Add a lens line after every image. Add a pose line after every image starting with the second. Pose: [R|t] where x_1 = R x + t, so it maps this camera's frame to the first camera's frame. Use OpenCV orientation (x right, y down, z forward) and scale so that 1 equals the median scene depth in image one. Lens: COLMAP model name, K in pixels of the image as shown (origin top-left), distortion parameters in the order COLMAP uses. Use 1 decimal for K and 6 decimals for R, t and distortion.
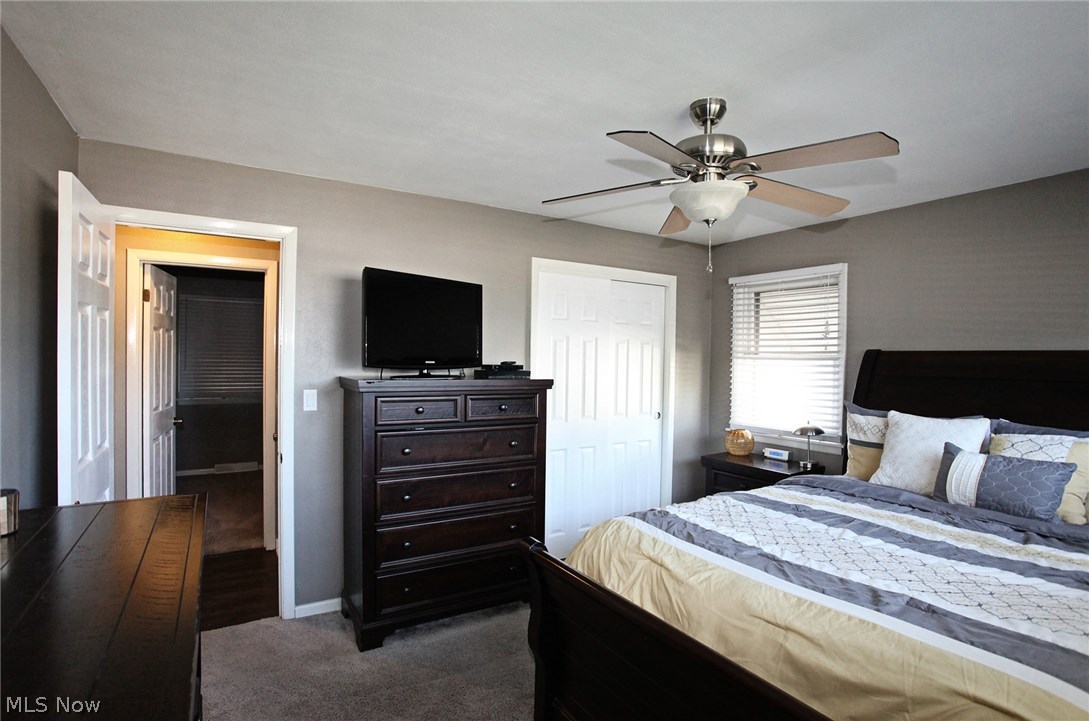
lens RADIAL K [[556.5, 0, 544.5], [0, 556.5, 360.5], [0, 0, 1]] dist [0.000291, 0.000063]
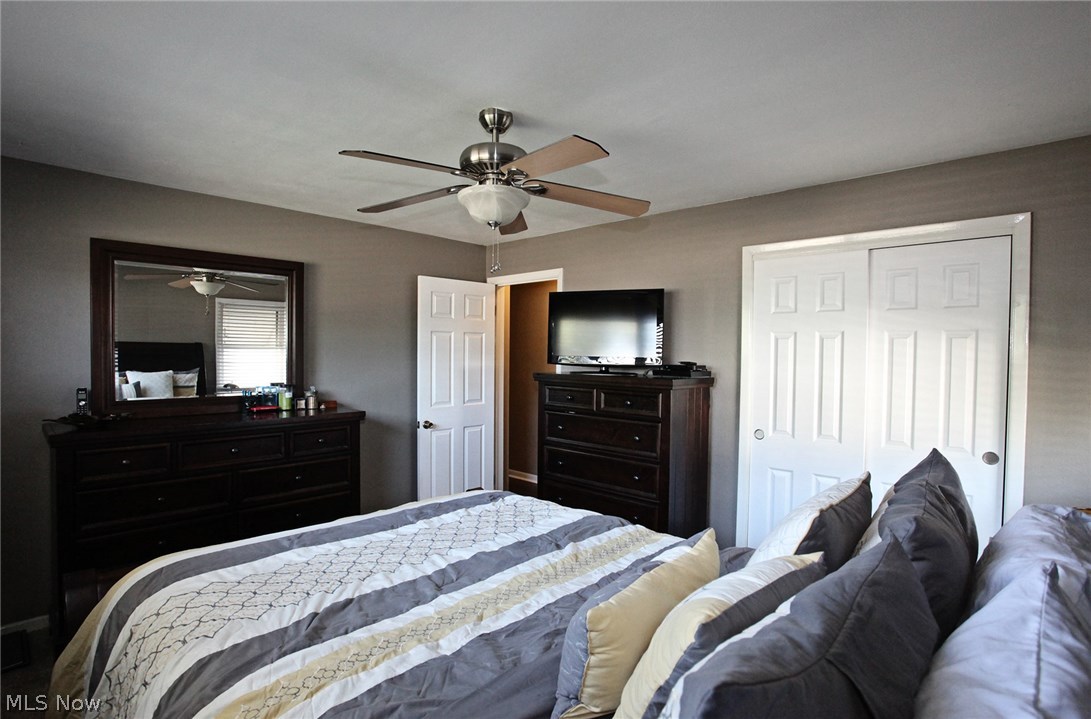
lens RADIAL K [[553.1, 0, 545.5], [0, 553.1, 359.5], [0, 0, 1]] dist [0.000251, 0.000148]
pose [[0.271929, -0.003913, -0.962309, 0.883023], [-0.015613, 0.999842, -0.008477, 0.010773], [0.962191, 0.017329, 0.271825, 0.530818]]
